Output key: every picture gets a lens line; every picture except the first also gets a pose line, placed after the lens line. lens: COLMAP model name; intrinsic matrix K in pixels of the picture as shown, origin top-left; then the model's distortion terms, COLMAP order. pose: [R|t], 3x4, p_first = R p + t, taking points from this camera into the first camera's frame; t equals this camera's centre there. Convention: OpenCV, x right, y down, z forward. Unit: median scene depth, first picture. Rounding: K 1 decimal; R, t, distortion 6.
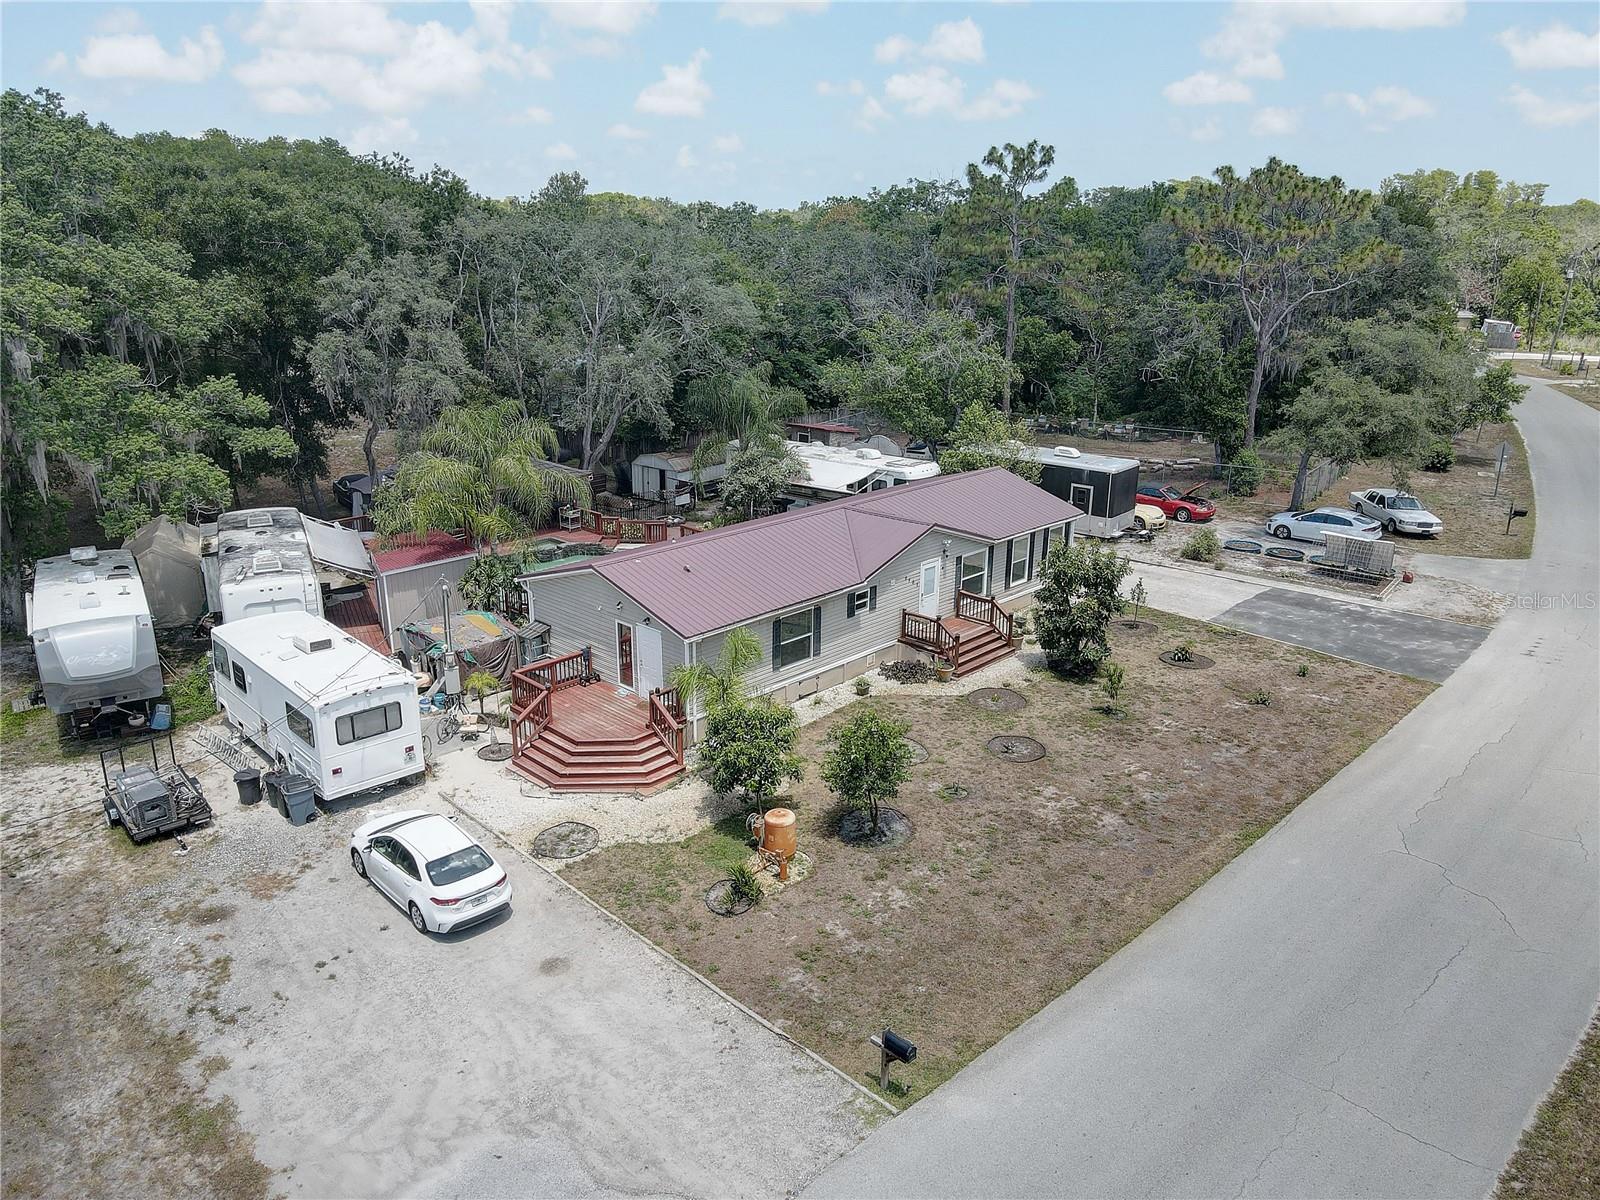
lens RADIAL K [[1172.2, 0, 800.0], [0, 1172.2, 600.0], [0, 0, 1]] dist [-0.004051, 0.030207]
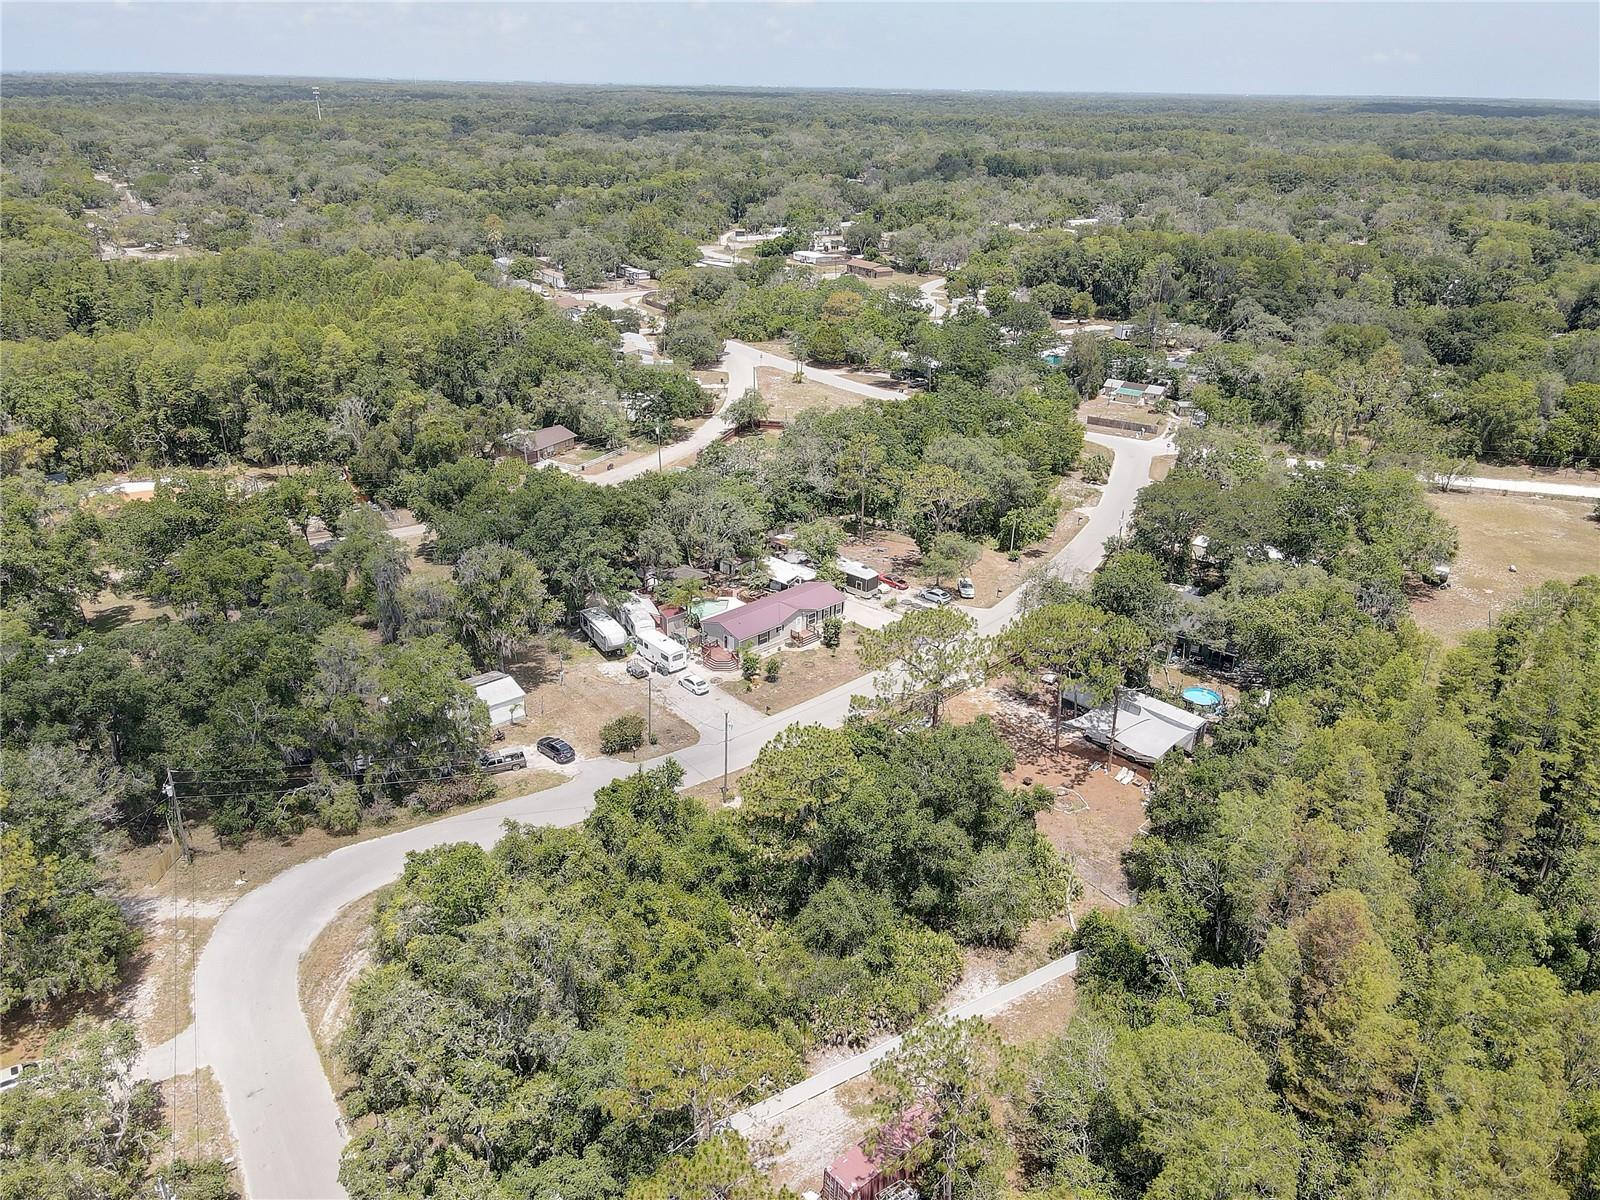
lens RADIAL K [[1172.2, 0, 800.0], [0, 1172.2, 600.0], [0, 0, 1]] dist [-0.004051, 0.030207]
pose [[0.998876, 0.022815, -0.041540, 0.349594], [-0.018304, 0.994207, 0.105908, -0.648978], [0.043716, -0.105028, 0.993508, -3.770261]]
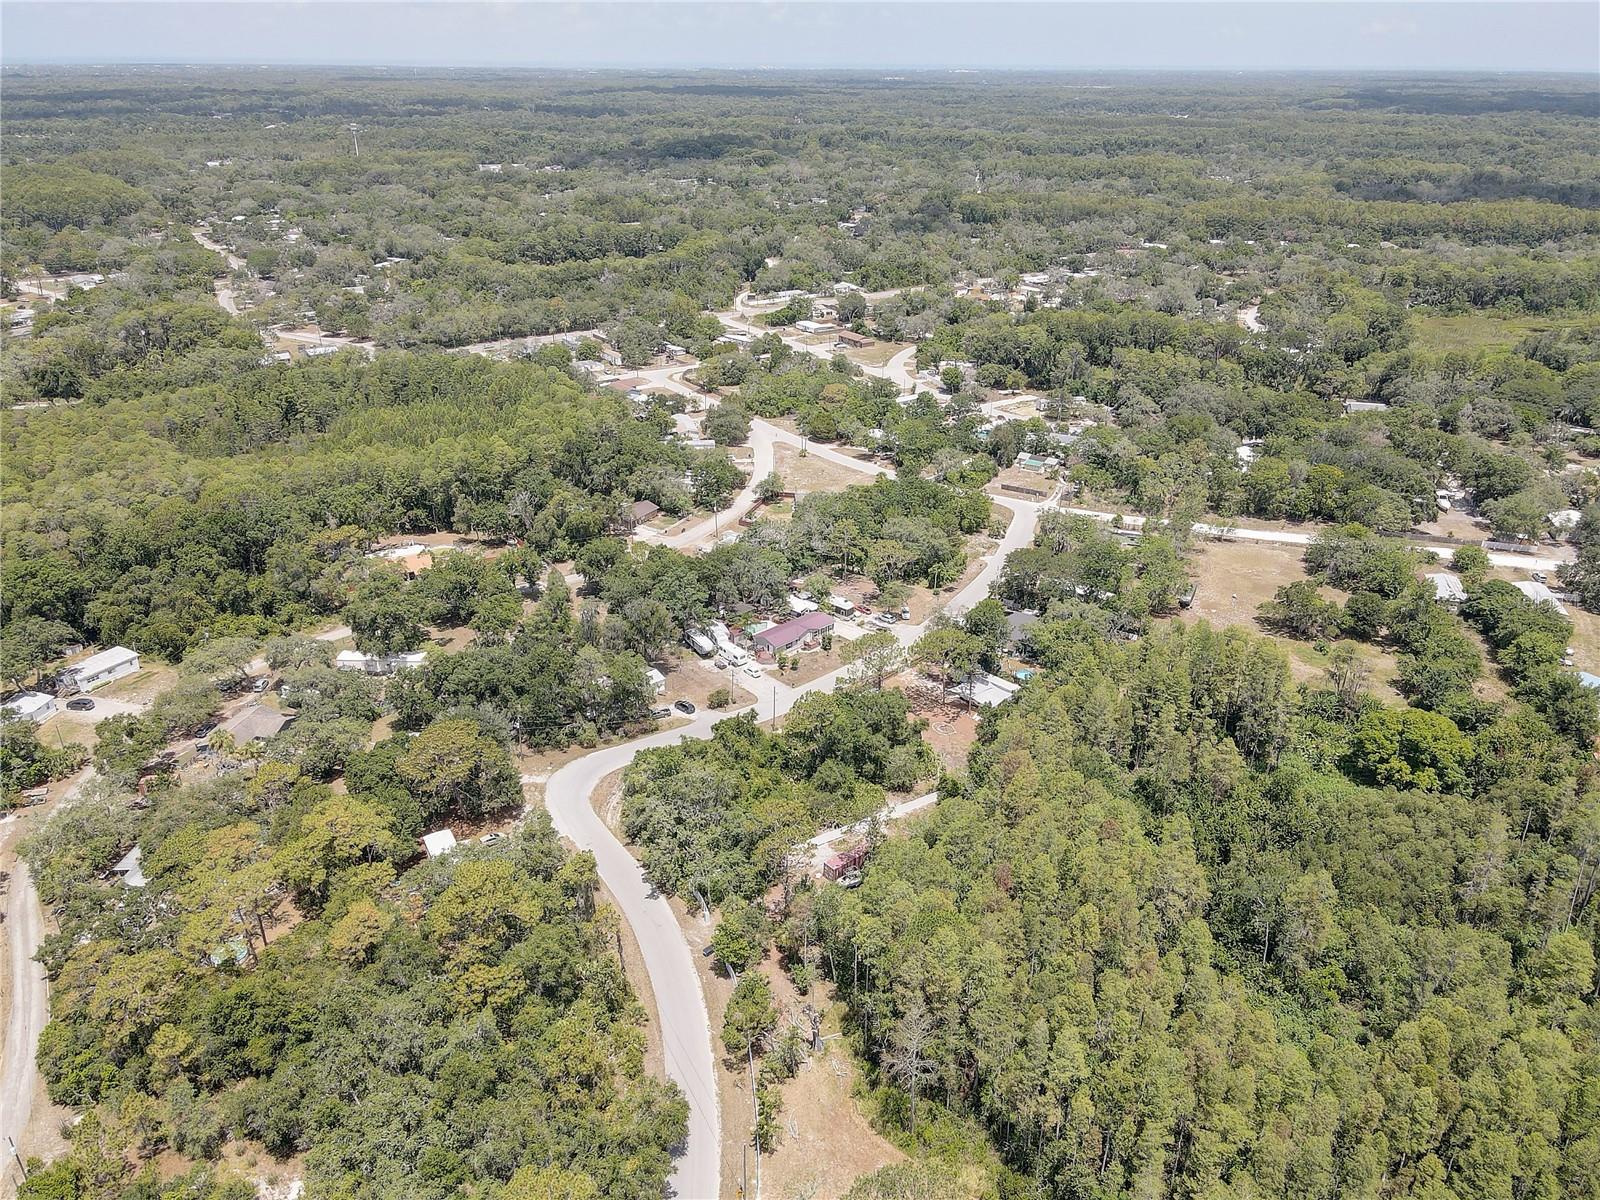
lens RADIAL K [[1172.2, 0, 800.0], [0, 1172.2, 600.0], [0, 0, 1]] dist [-0.004051, 0.030207]
pose [[0.999045, 0.011732, -0.042100, 0.448812], [-0.006449, 0.992323, 0.123504, -1.405125], [0.043226, -0.123115, 0.991451, -7.651840]]
